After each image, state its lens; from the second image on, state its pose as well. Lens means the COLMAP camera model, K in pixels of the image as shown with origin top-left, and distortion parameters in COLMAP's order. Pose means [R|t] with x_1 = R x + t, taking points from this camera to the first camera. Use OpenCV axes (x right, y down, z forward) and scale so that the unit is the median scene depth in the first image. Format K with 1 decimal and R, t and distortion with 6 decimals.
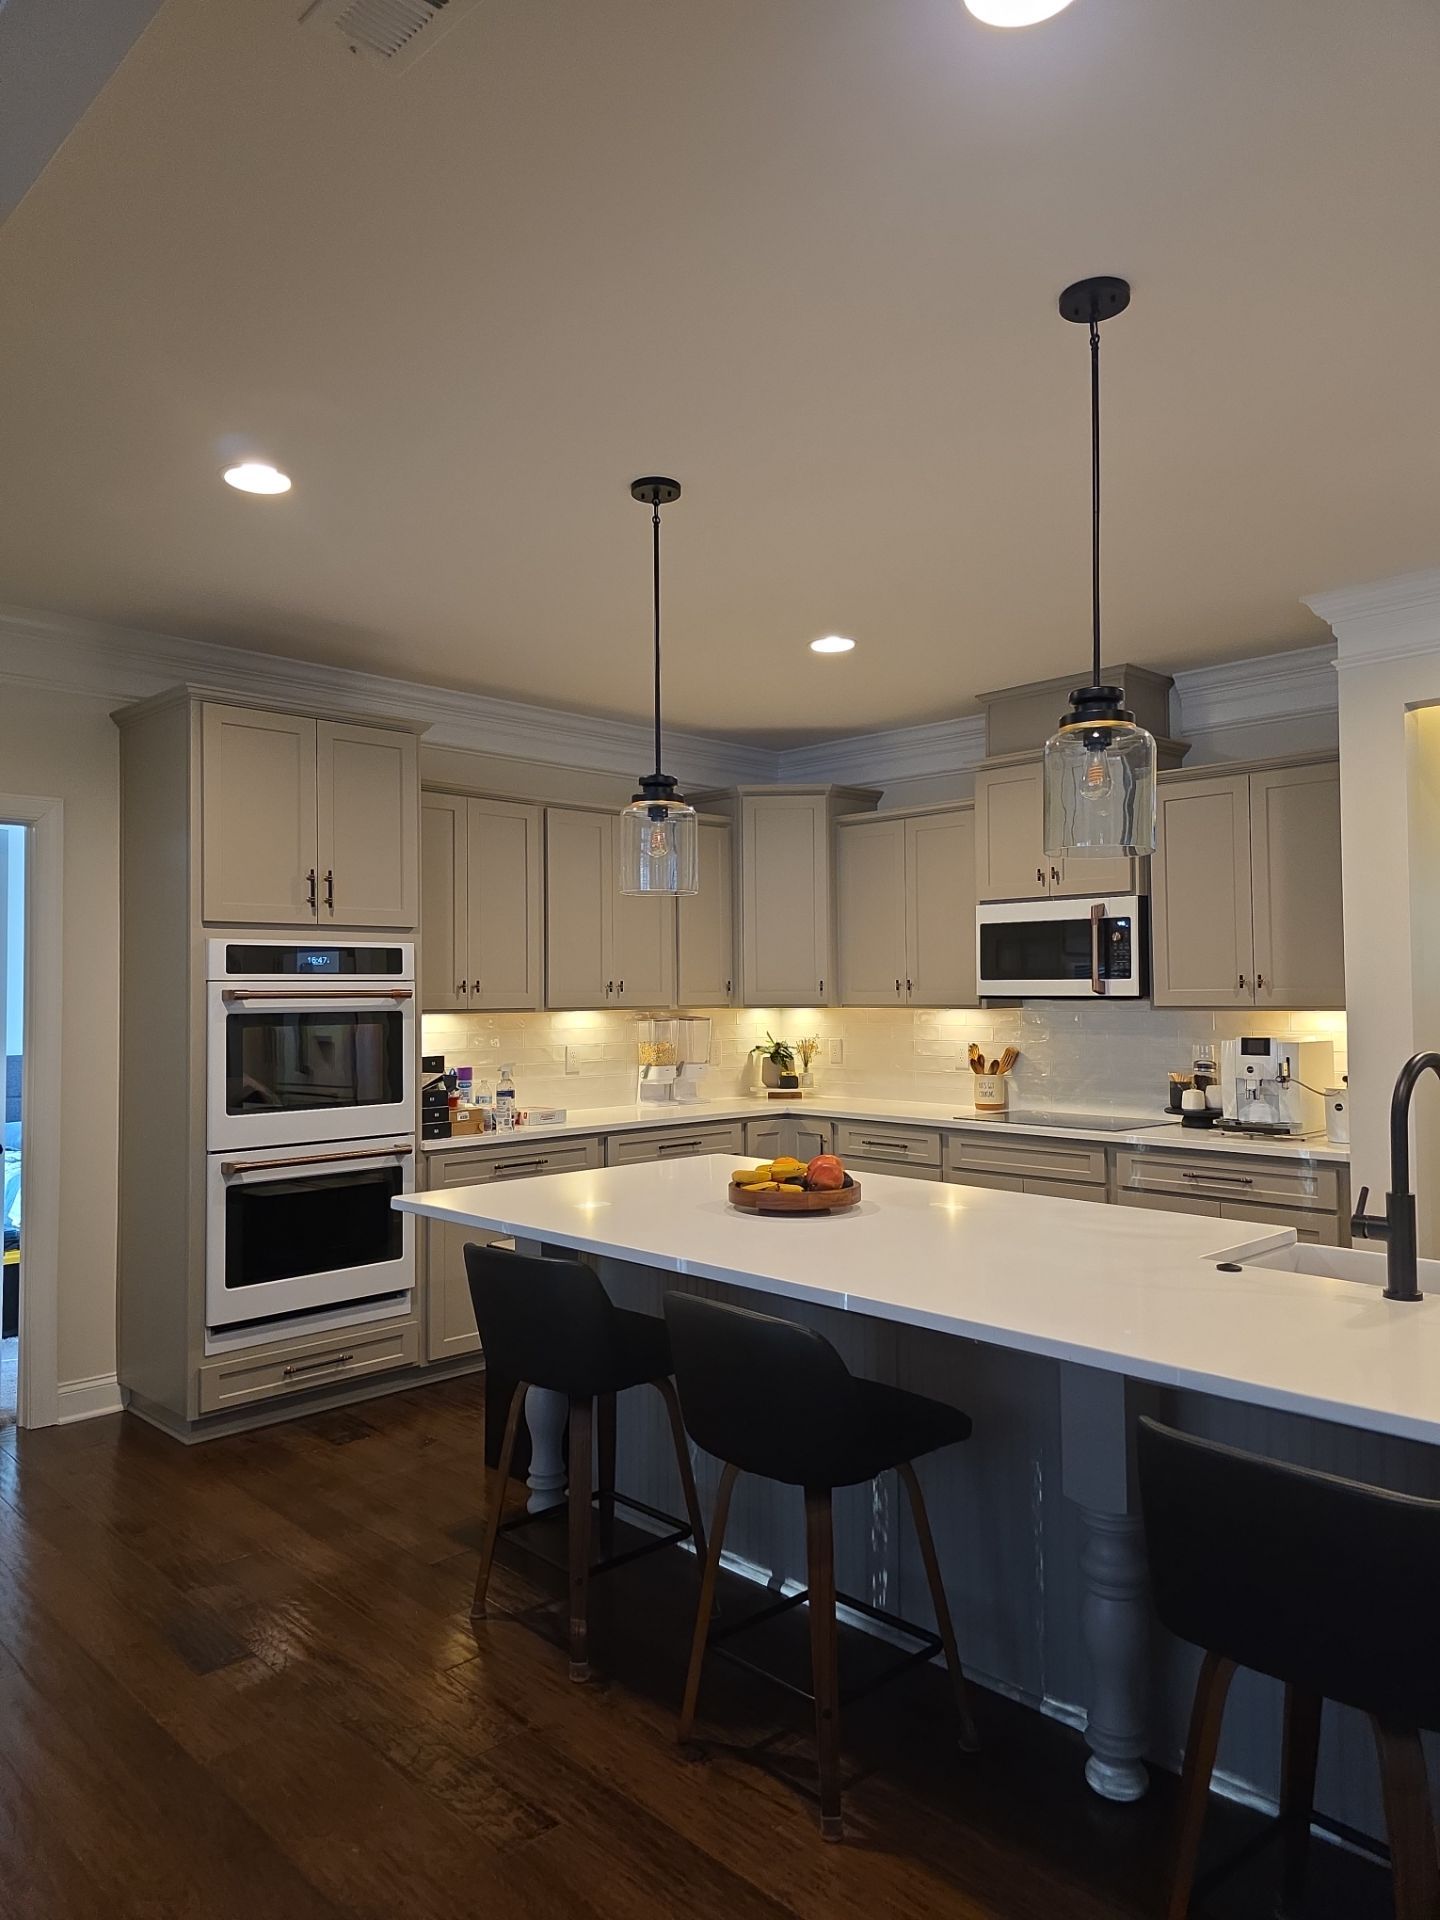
lens RADIAL K [[1295.6, 0, 711.6], [0, 1295.6, 954.3], [0, 0, 1]] dist [0.075496, -0.076069]
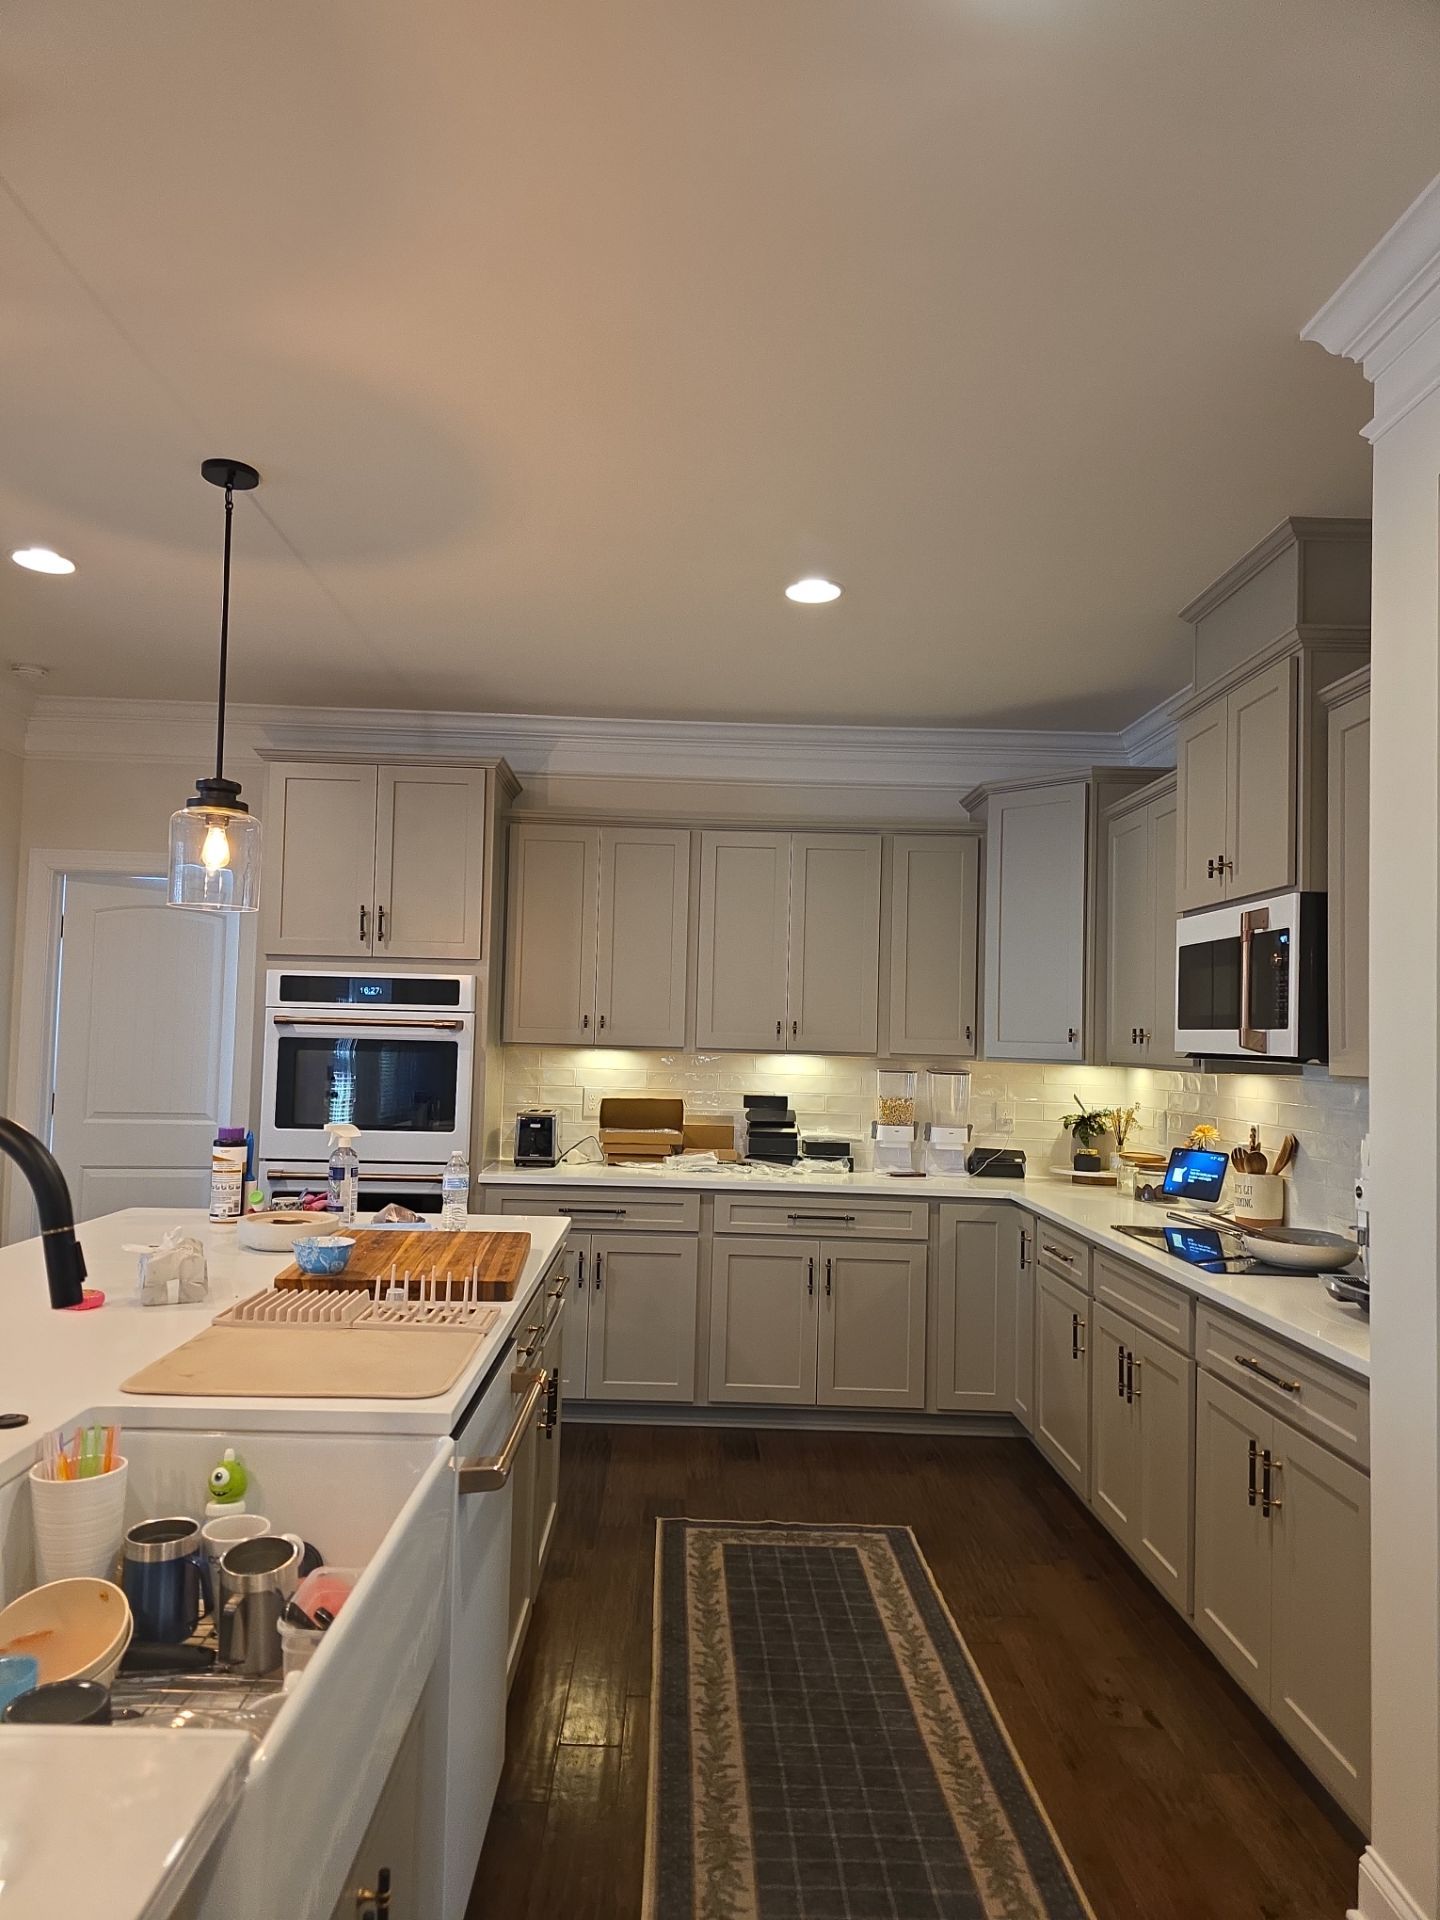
lens RADIAL K [[1283.4, 0, 695.4], [0, 1283.4, 985.9], [0, 0, 1]] dist [0.078346, -0.078953]
pose [[0.724407, -0.000448, -0.689372, 0.587107], [-0.012827, 0.999818, -0.014128, 0.011619], [0.689253, 0.019077, 0.724269, 0.400658]]
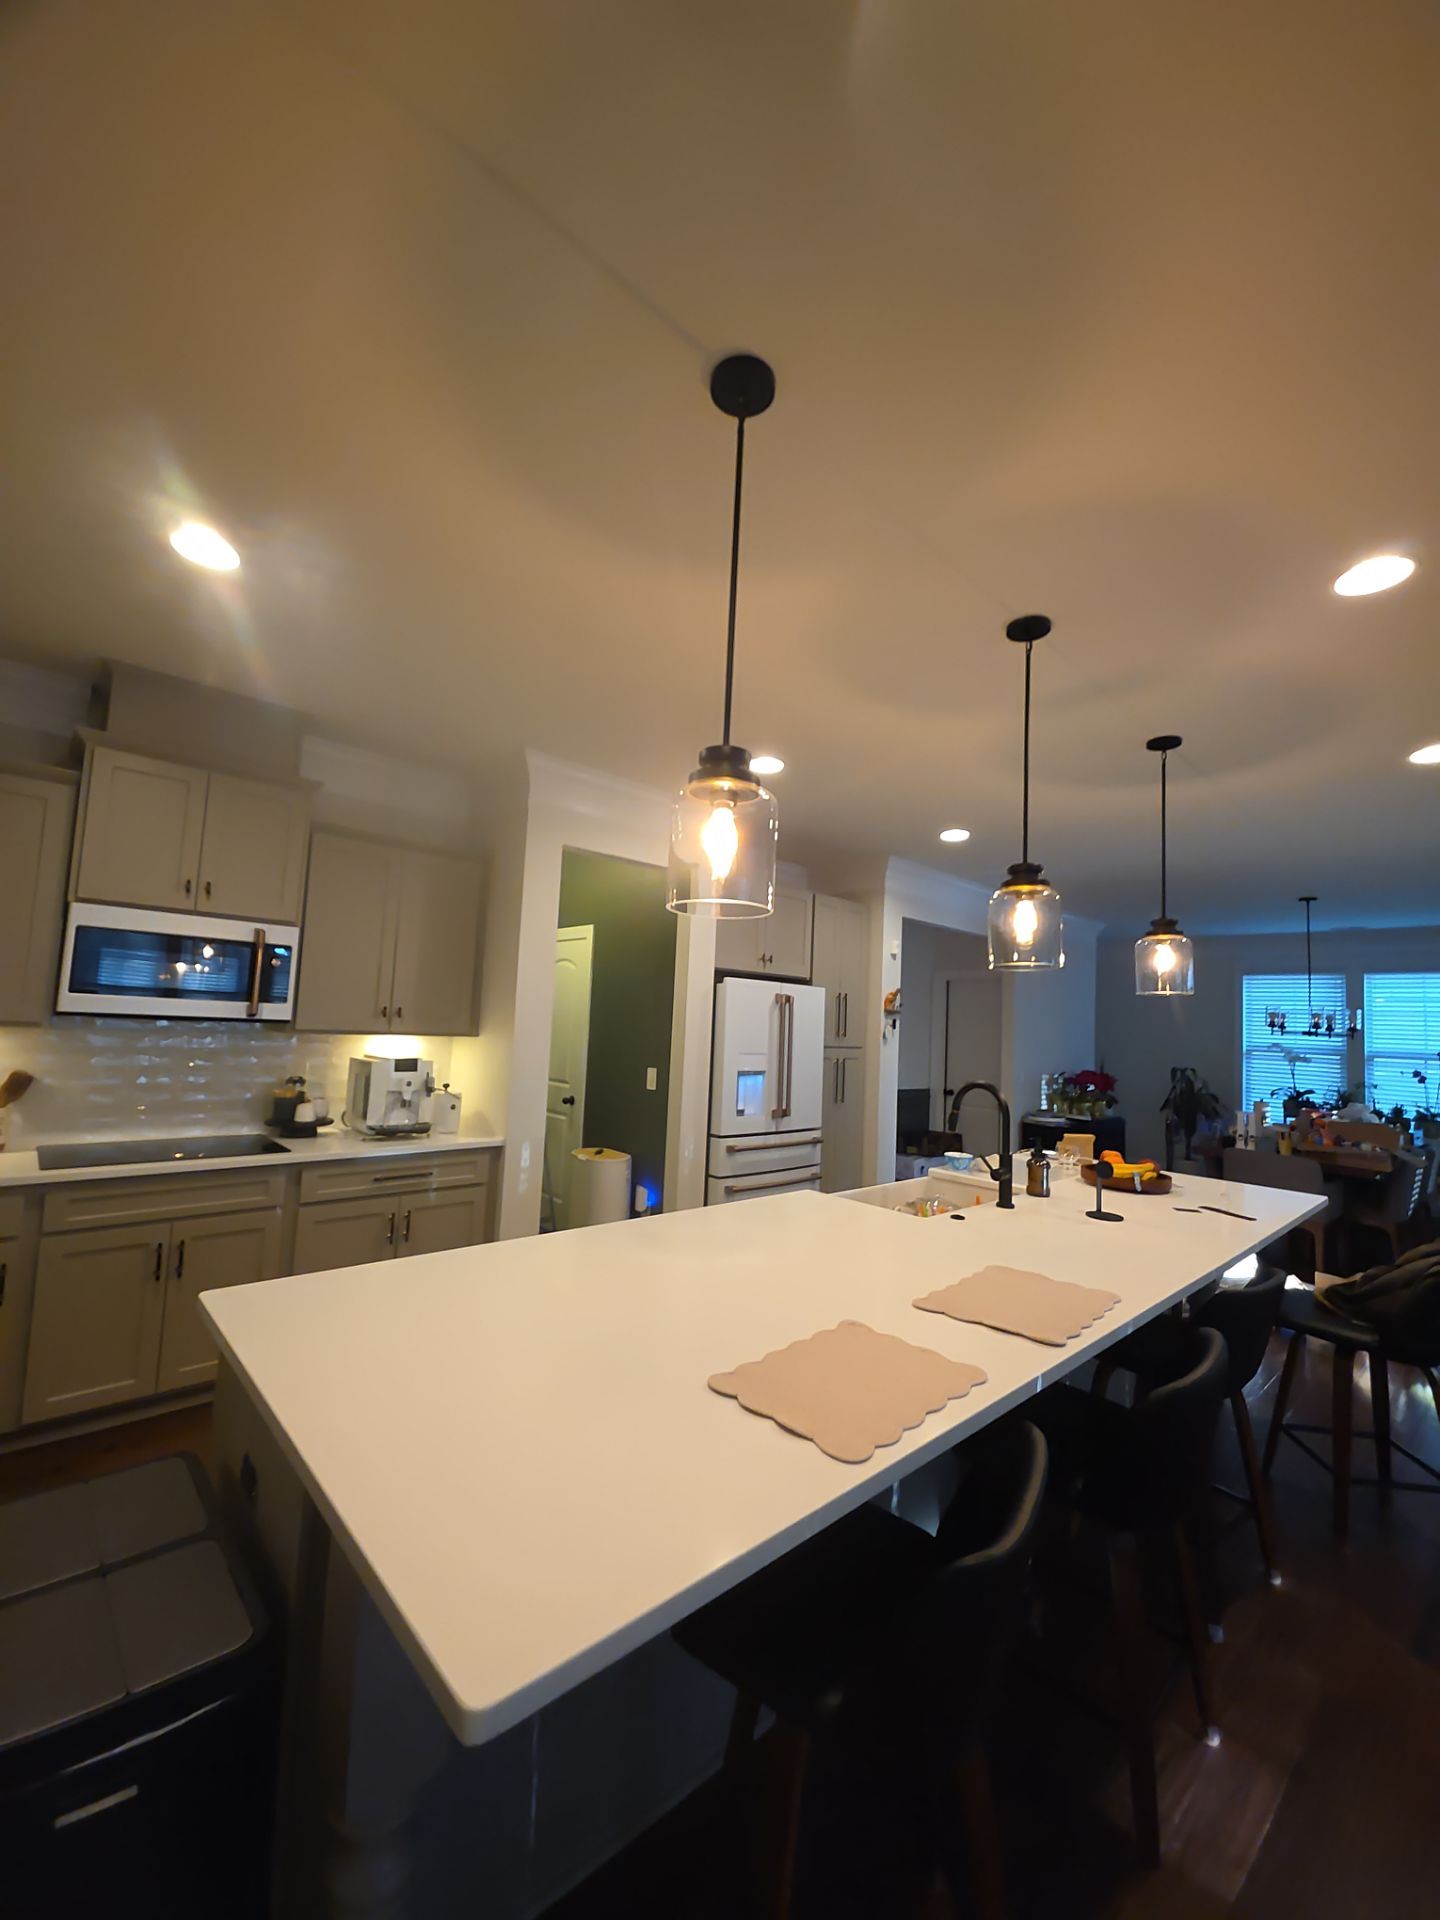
lens RADIAL K [[764.0, 0, 716.6], [0, 764.0, 962.3], [0, 0, 1]] dist [0.014156, -0.007722]
pose [[0.019388, 0.087491, 0.995977, -0.324509], [-0.076800, 0.993351, -0.085766, 0.012404], [-0.996858, -0.074829, 0.025978, 0.692251]]
